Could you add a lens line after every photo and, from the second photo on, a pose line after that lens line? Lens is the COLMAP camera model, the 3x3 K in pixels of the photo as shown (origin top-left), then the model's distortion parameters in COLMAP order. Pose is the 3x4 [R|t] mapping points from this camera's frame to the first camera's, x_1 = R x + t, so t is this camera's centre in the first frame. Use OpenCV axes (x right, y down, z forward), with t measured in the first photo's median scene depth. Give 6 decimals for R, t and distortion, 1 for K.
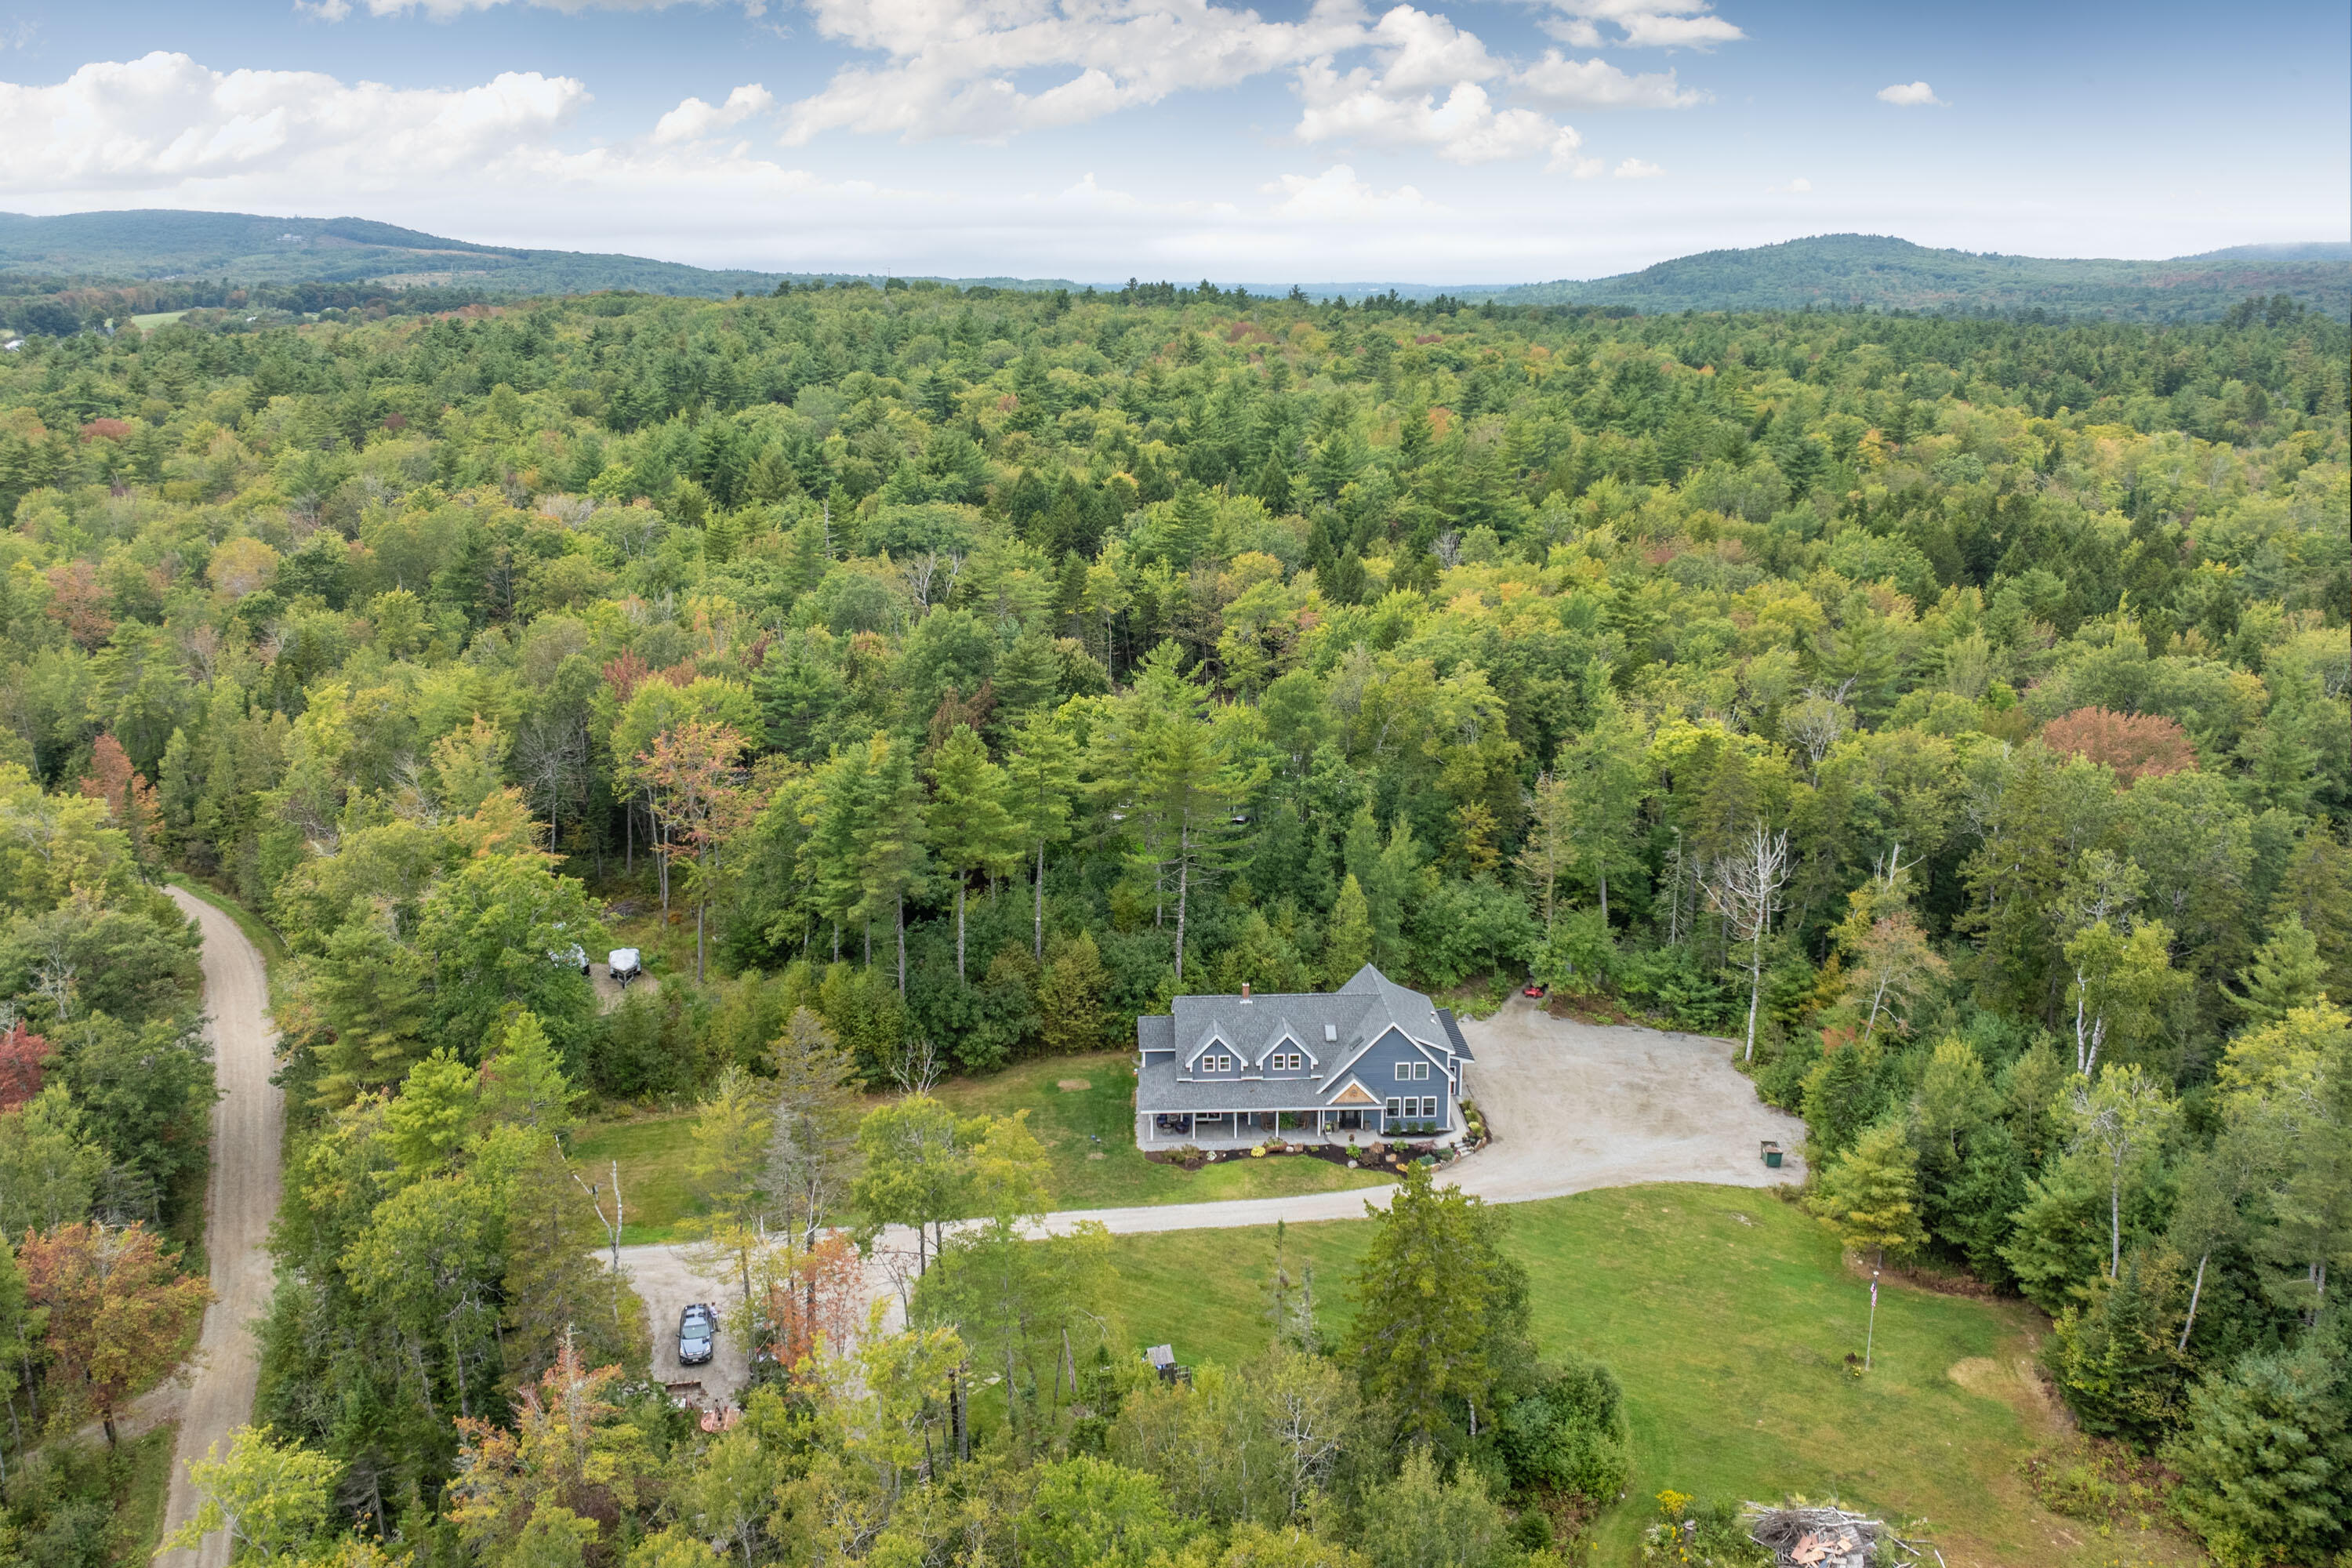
lens RADIAL K [[1977.6, 0, 1180.3], [0, 1977.6, 783.5], [0, 0, 1]] dist [-0.007138, -0.033160]
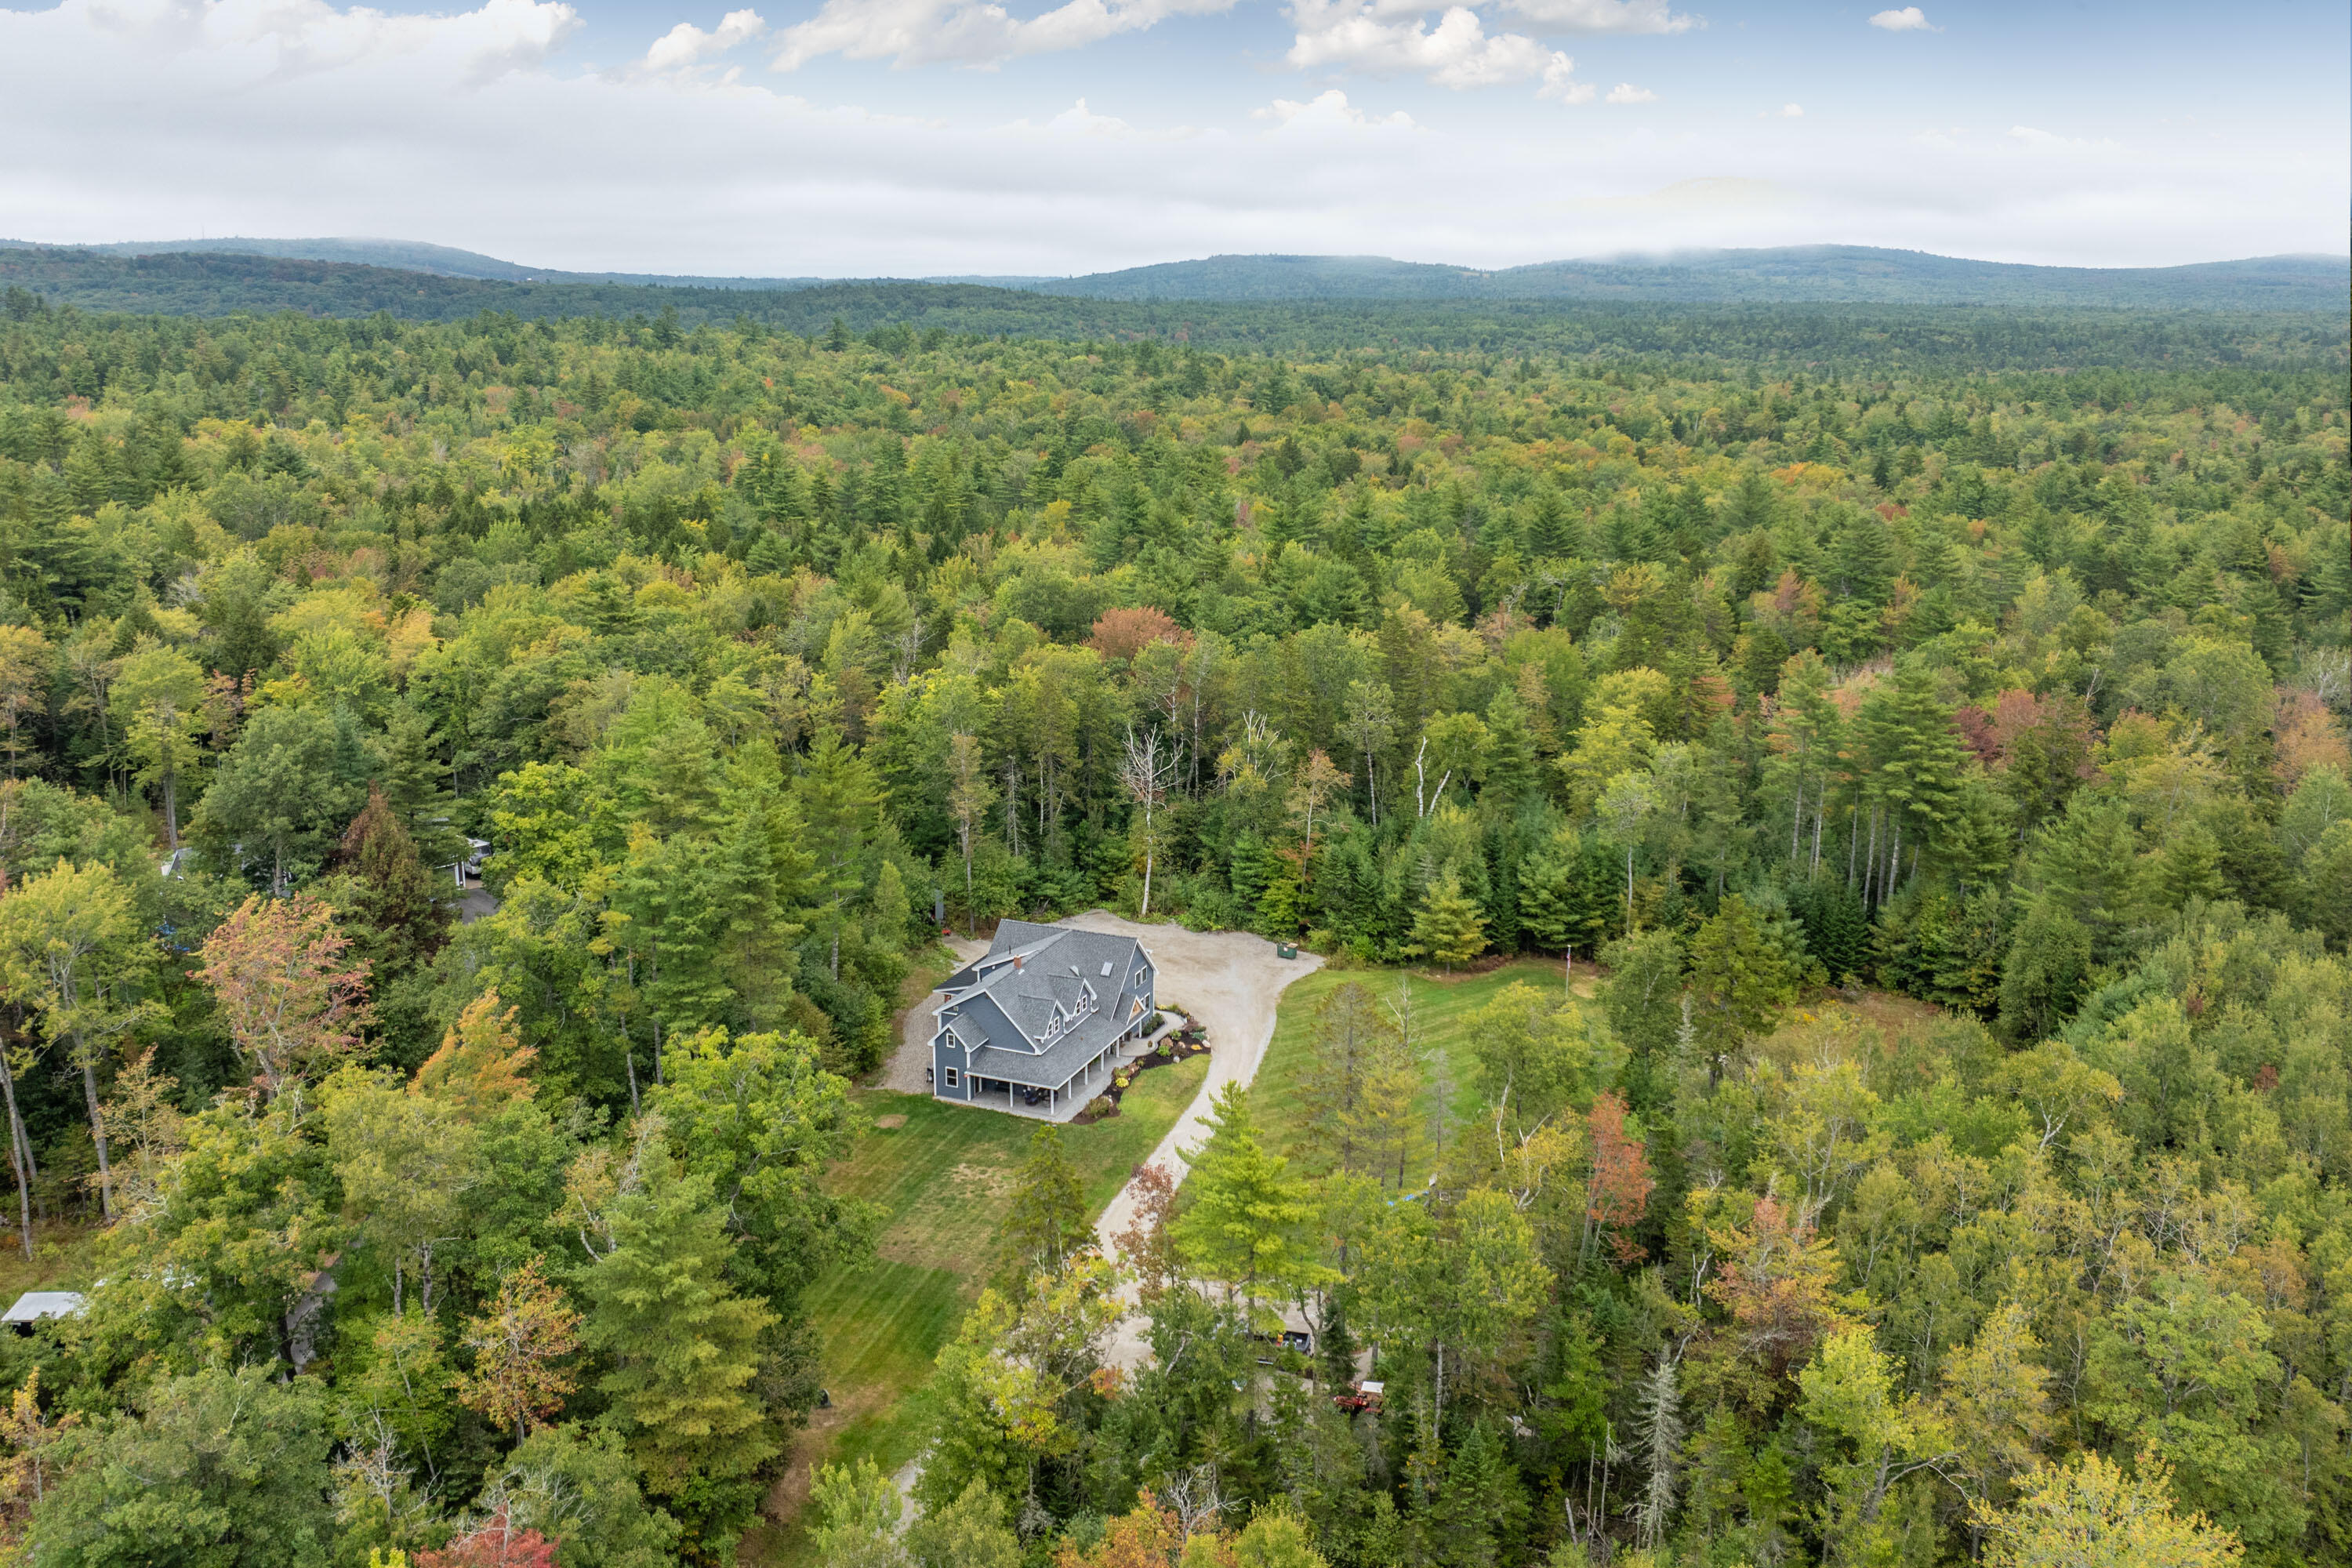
lens RADIAL K [[1977.6, 0, 1170.3], [0, 1977.6, 788.0], [0, 0, 1]] dist [-0.007138, -0.033160]
pose [[0.420657, -0.219652, 0.880228, -0.865926], [0.218283, 0.966249, 0.136801, -0.115235], [-0.880568, 0.134592, 0.454406, 0.442246]]
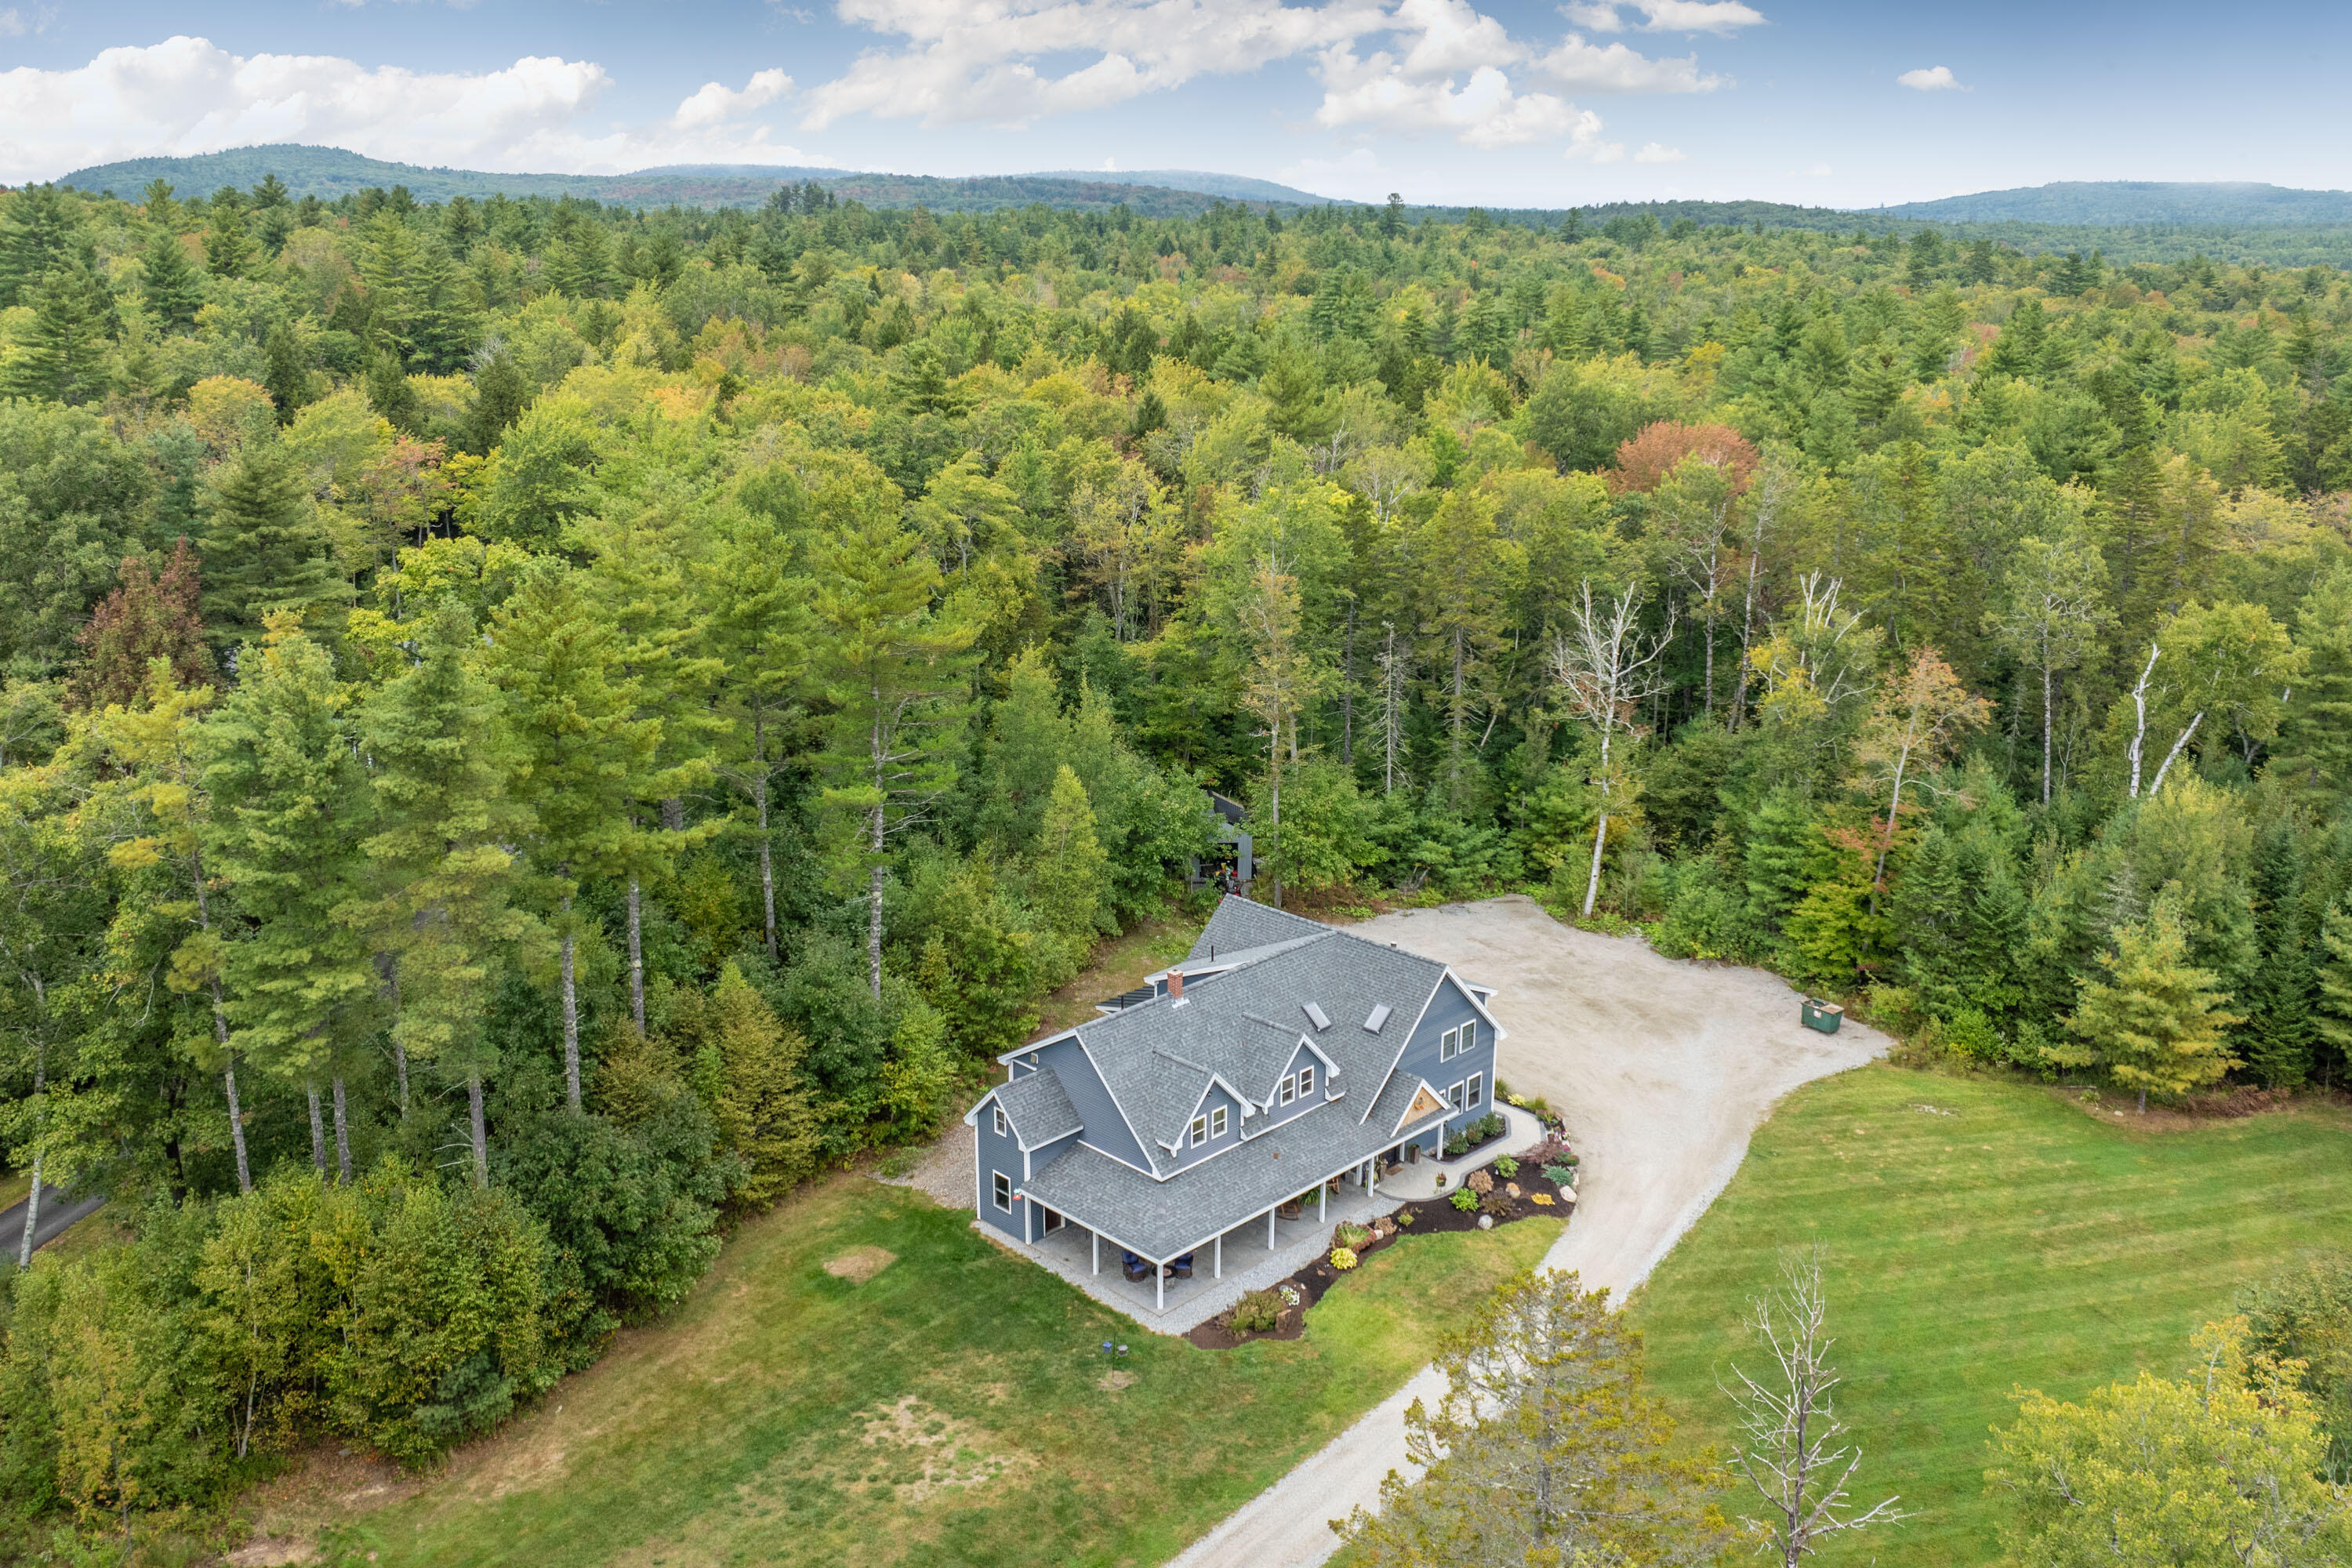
lens RADIAL K [[1977.6, 0, 1180.4], [0, 1977.6, 782.8], [0, 0, 1]] dist [-0.007138, -0.033160]
pose [[0.728905, -0.181036, 0.660245, -0.317319], [0.161084, 0.982680, 0.091611, 0.002685], [-0.665395, 0.039579, 0.745442, 0.609581]]
